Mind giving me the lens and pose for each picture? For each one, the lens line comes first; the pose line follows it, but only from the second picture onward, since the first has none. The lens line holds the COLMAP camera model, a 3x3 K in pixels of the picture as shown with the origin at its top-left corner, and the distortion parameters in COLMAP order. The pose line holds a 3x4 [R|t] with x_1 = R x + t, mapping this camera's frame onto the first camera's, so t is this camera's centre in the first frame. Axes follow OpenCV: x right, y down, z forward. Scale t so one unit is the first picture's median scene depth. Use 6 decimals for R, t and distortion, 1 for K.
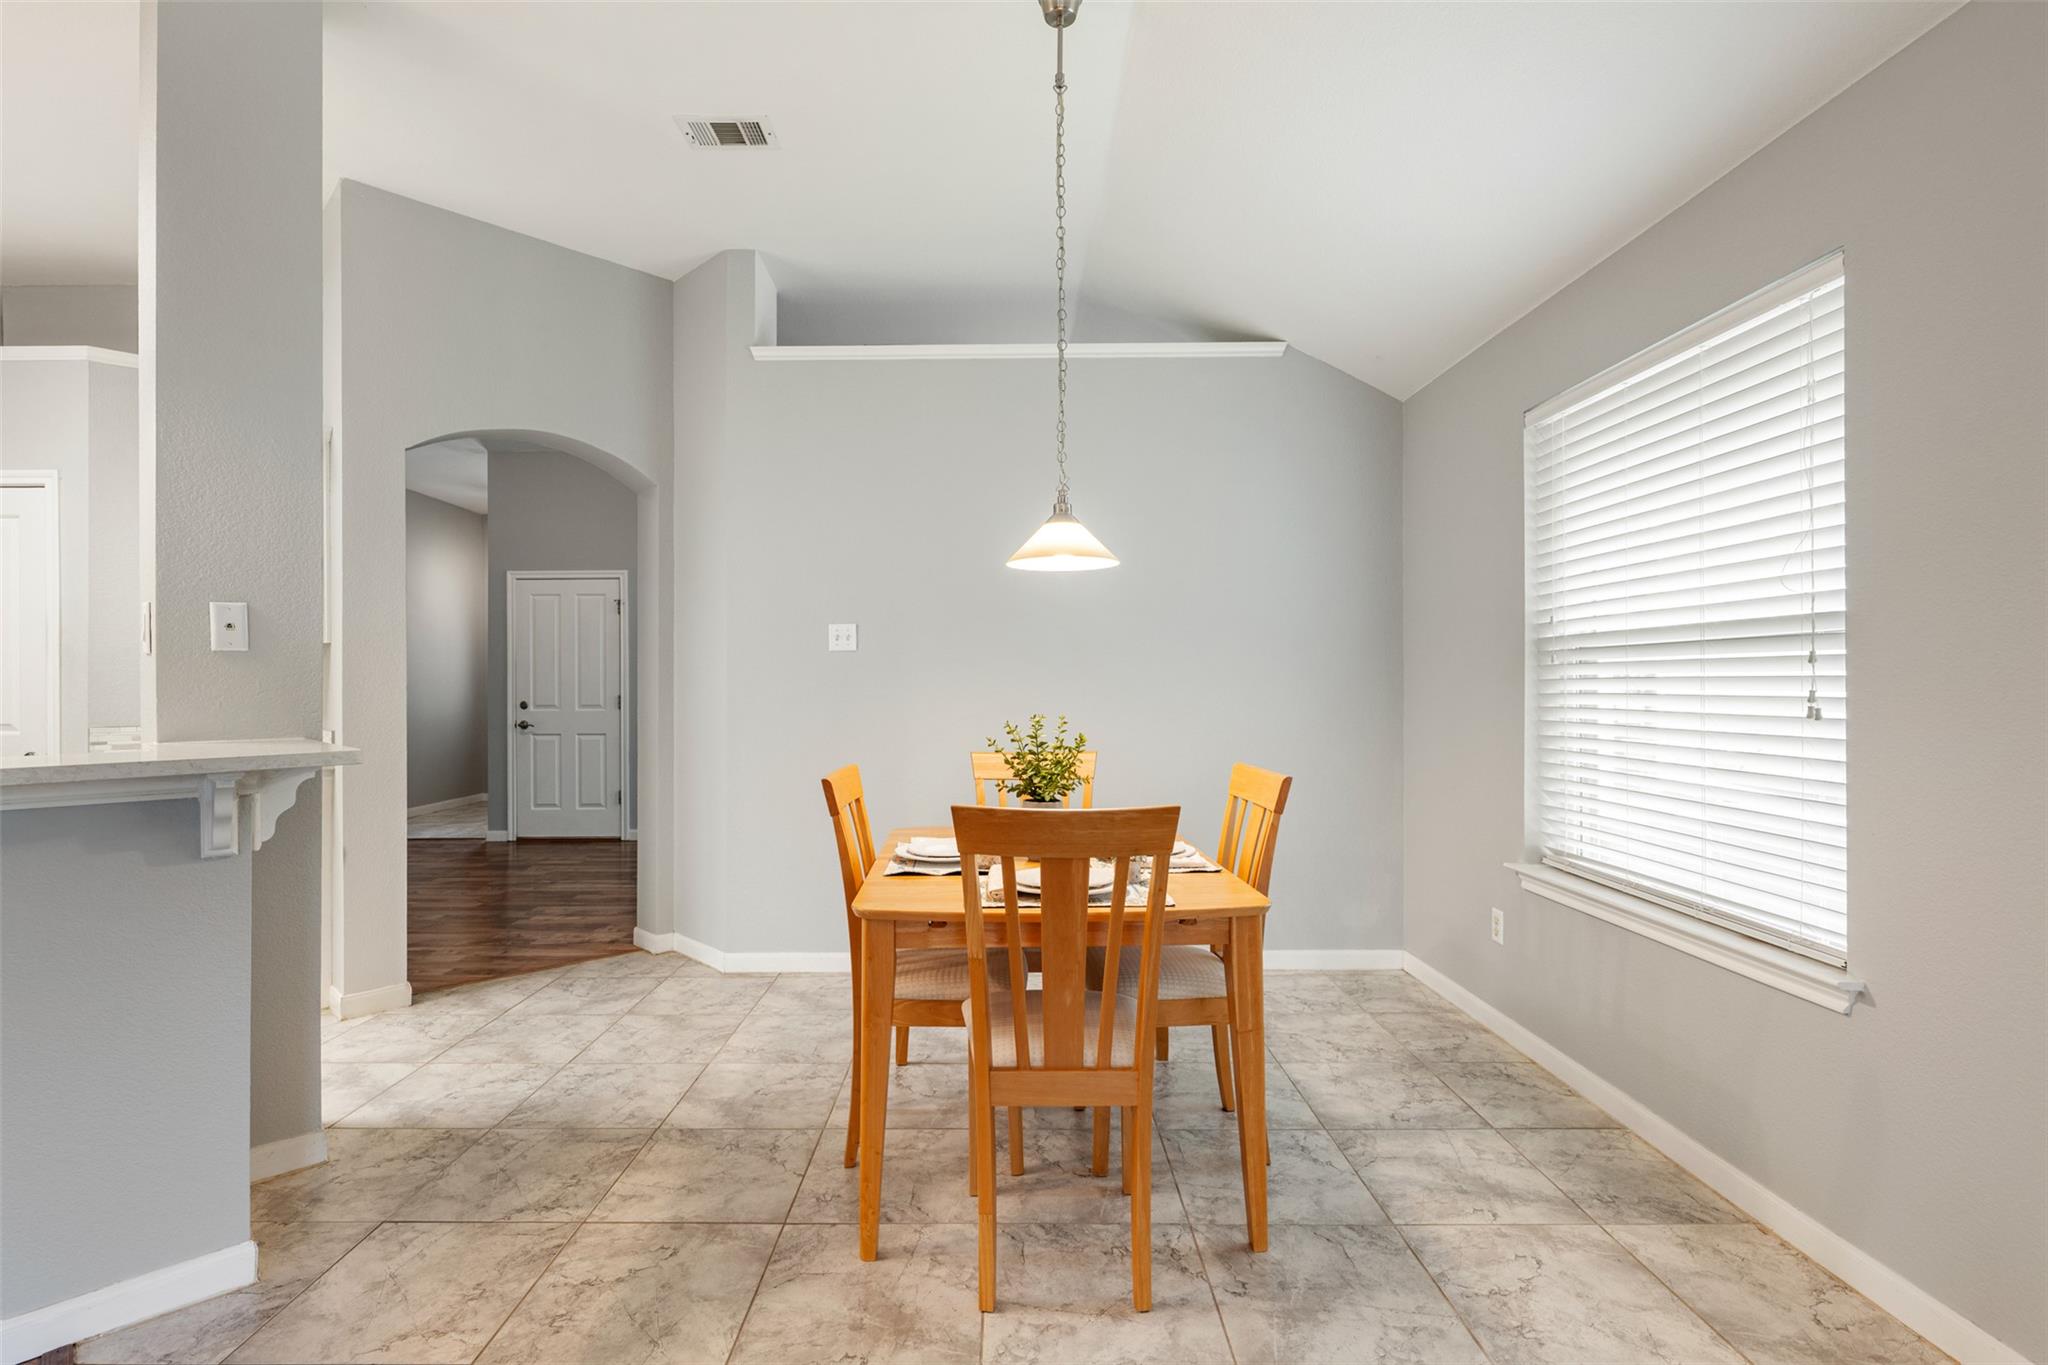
lens RADIAL K [[930.7, 0, 981.9], [0, 930.7, 683.9], [0, 0, 1]] dist [-0.000758, 0.000141]
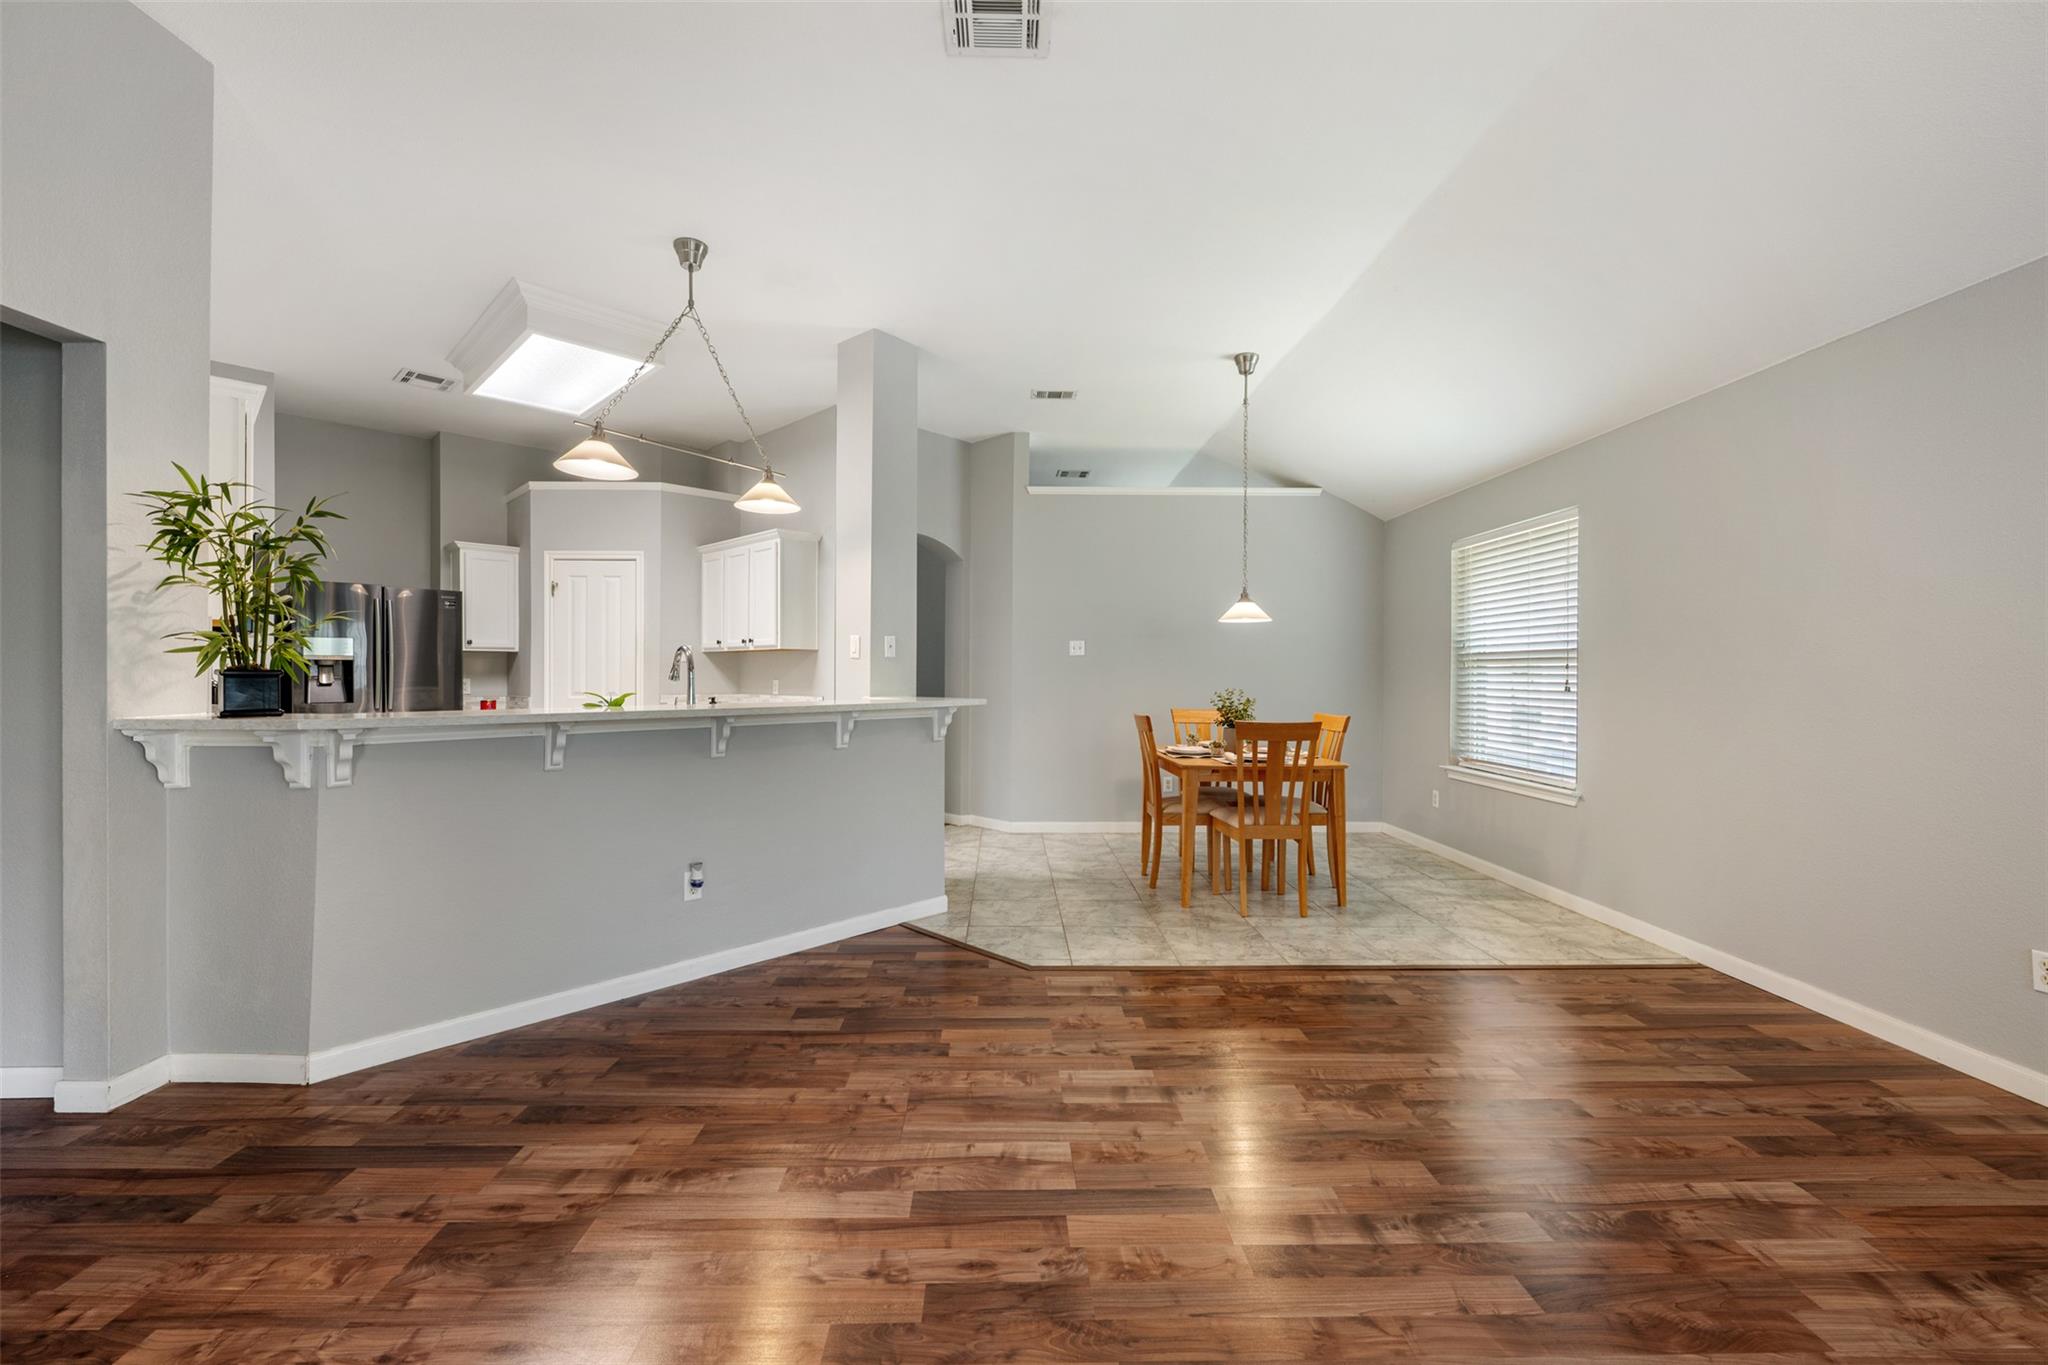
lens RADIAL K [[811.8, 0, 1028.7], [0, 811.8, 673.9], [0, 0, 1]] dist [-0.003104, 0.000670]
pose [[0.999367, 0.008138, 0.034637, -0.497600], [-0.008148, 0.999967, 0.000155, 0.001160], [-0.034634, -0.000437, 0.999400, -0.910409]]
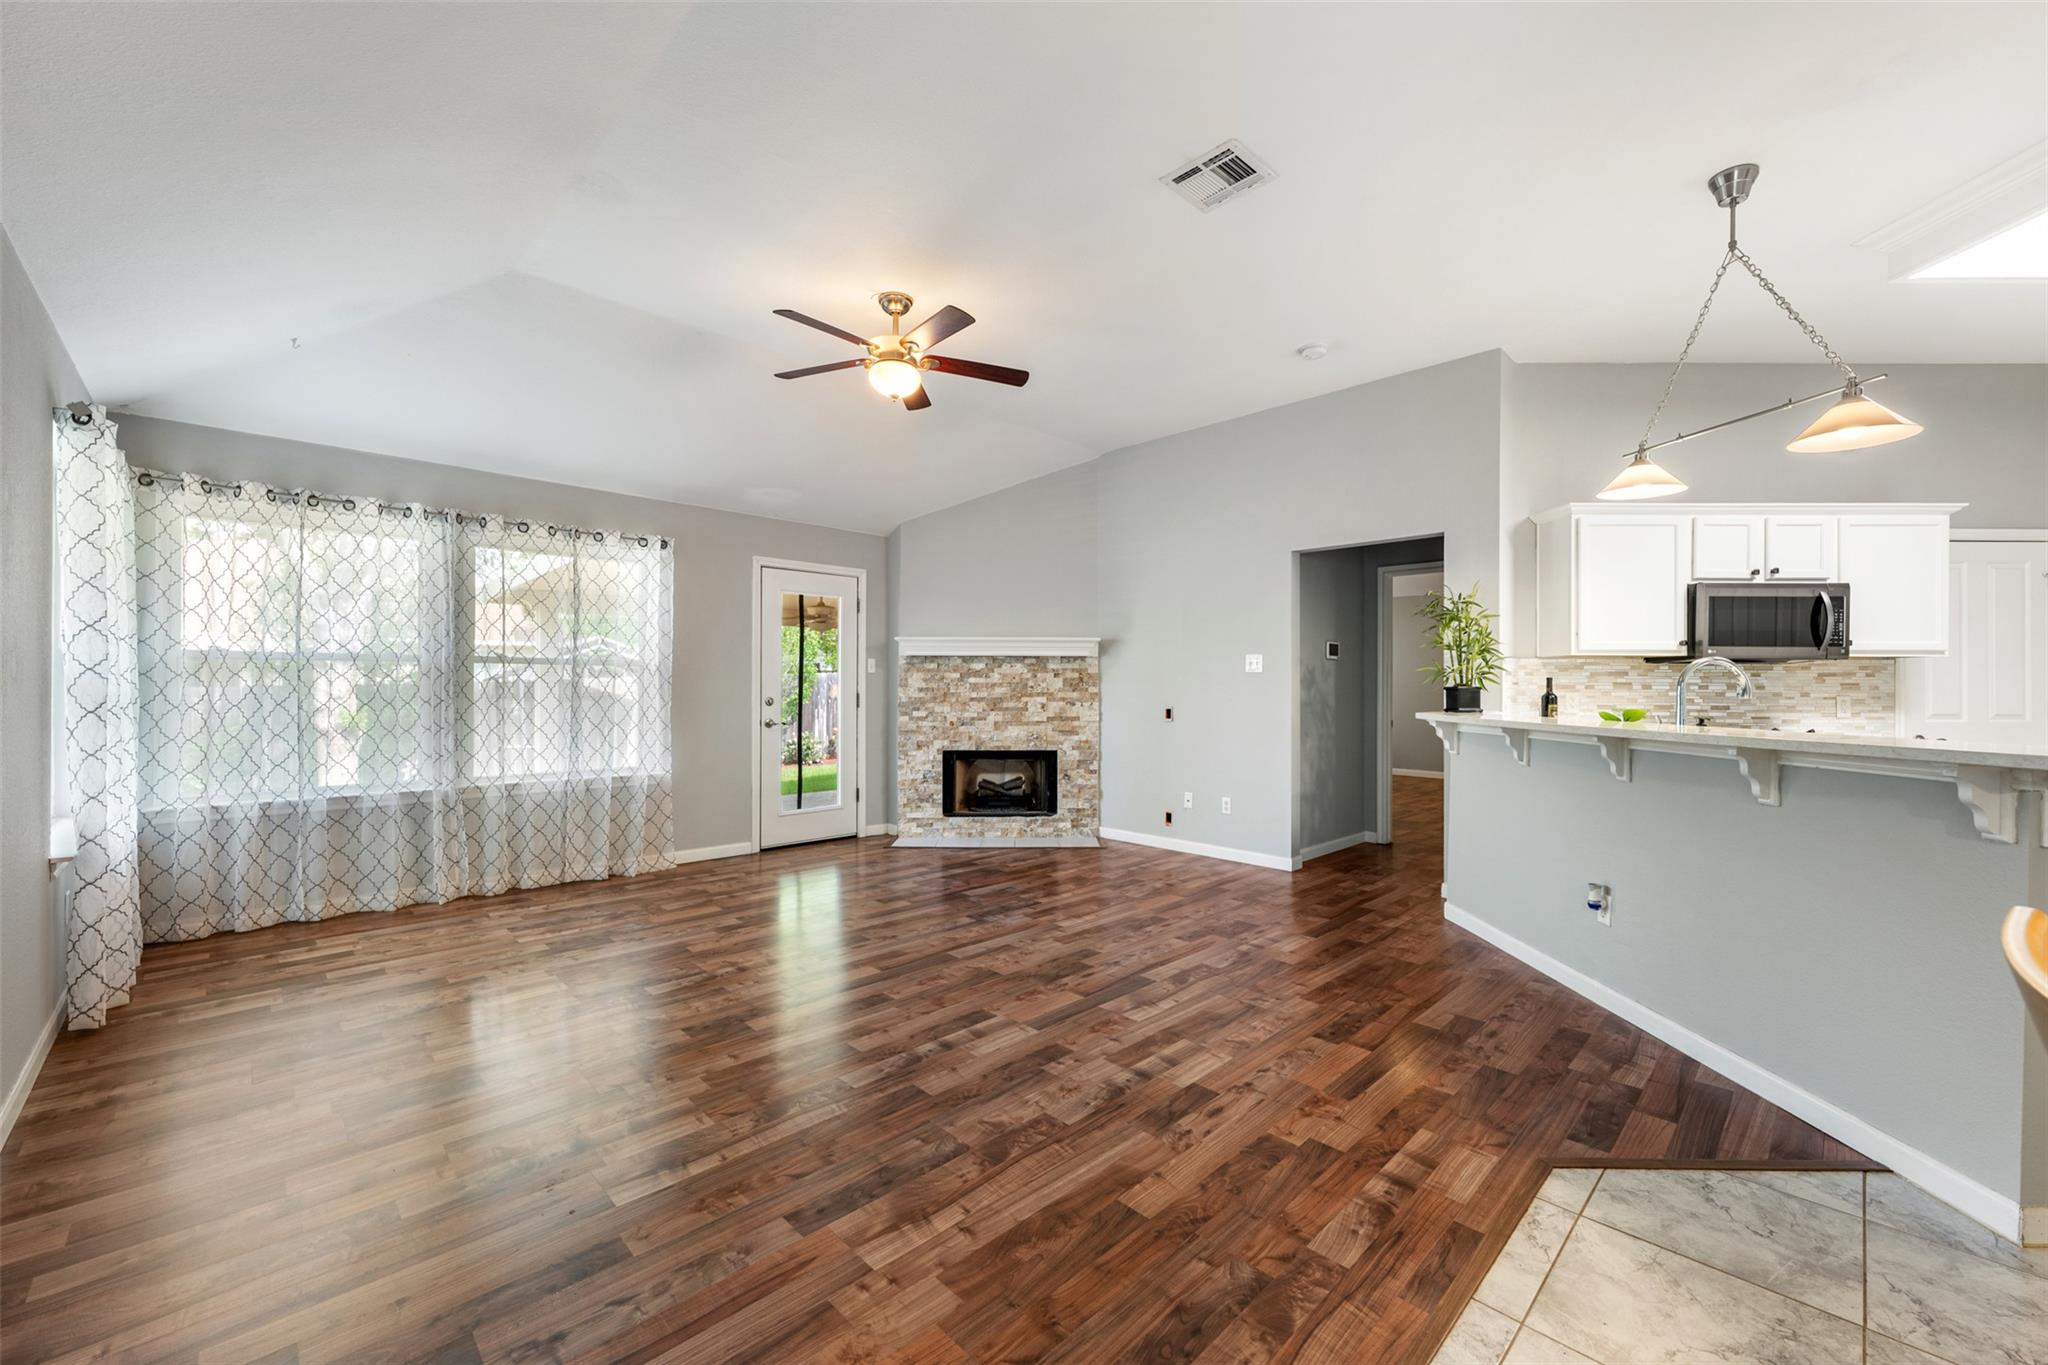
lens RADIAL K [[811.8, 0, 1007.2], [0, 811.8, 683.2], [0, 0, 1]] dist [-0.003104, 0.000670]
pose [[-0.722187, 0.001151, -0.691697, 0.542243], [0.000832, 0.999999, 0.000796, -0.006163], [0.691697, 0.000000, -0.722187, 0.665713]]
